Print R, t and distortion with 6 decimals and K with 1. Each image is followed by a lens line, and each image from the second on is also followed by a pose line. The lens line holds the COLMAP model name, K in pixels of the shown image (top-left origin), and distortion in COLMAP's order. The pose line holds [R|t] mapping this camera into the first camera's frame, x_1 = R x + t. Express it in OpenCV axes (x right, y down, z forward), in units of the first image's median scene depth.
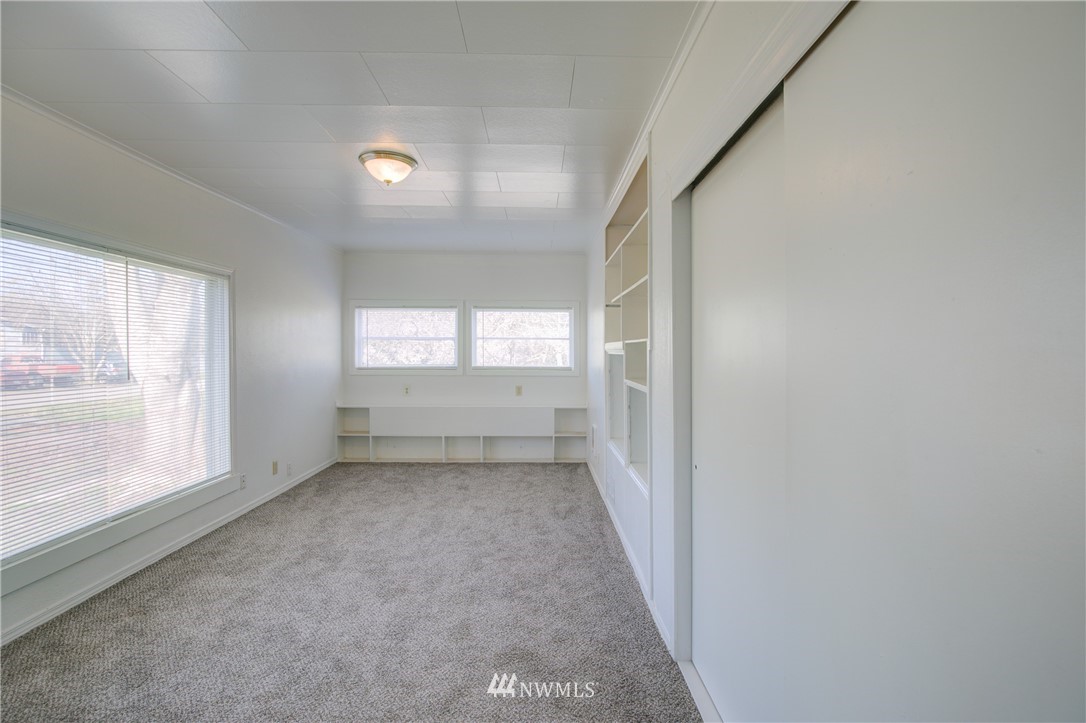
lens RADIAL K [[517.6, 0, 547.4], [0, 517.6, 358.4], [0, 0, 1]] dist [-0.026079, 0.004066]
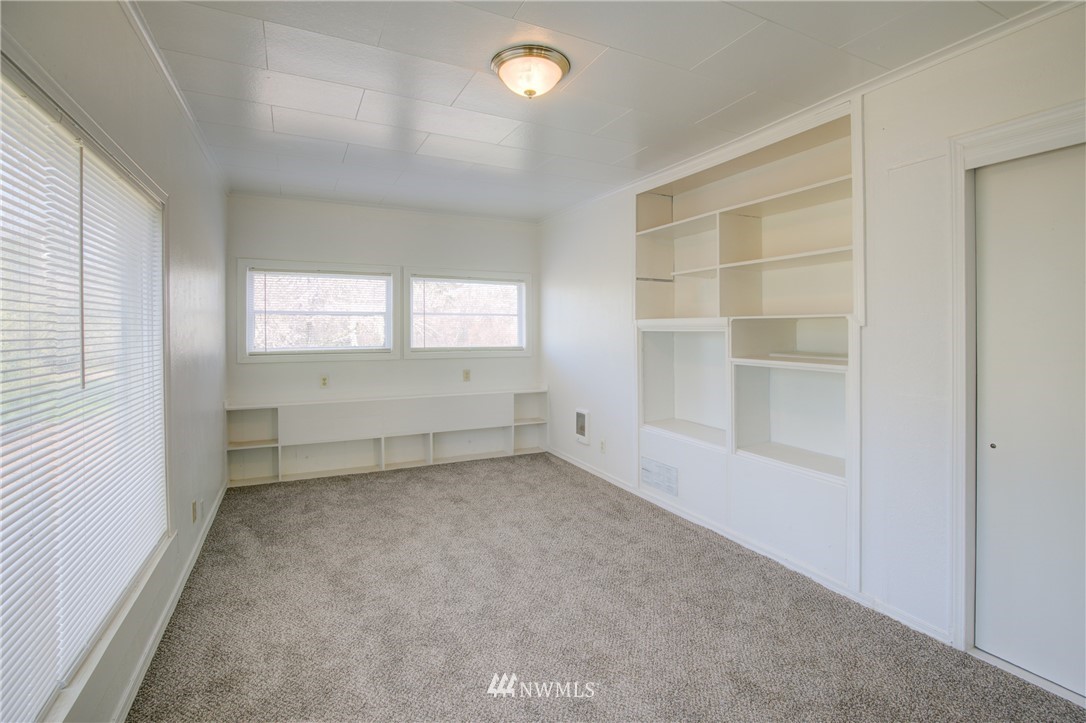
lens RADIAL K [[517.6, 0, 558.2], [0, 517.6, 334.0], [0, 0, 1]] dist [-0.026079, 0.004066]
pose [[0.901091, -0.007390, 0.433566, -0.373604], [0.010395, 0.999936, -0.004561, -0.000554], [-0.433504, 0.008617, 0.901110, 0.217124]]
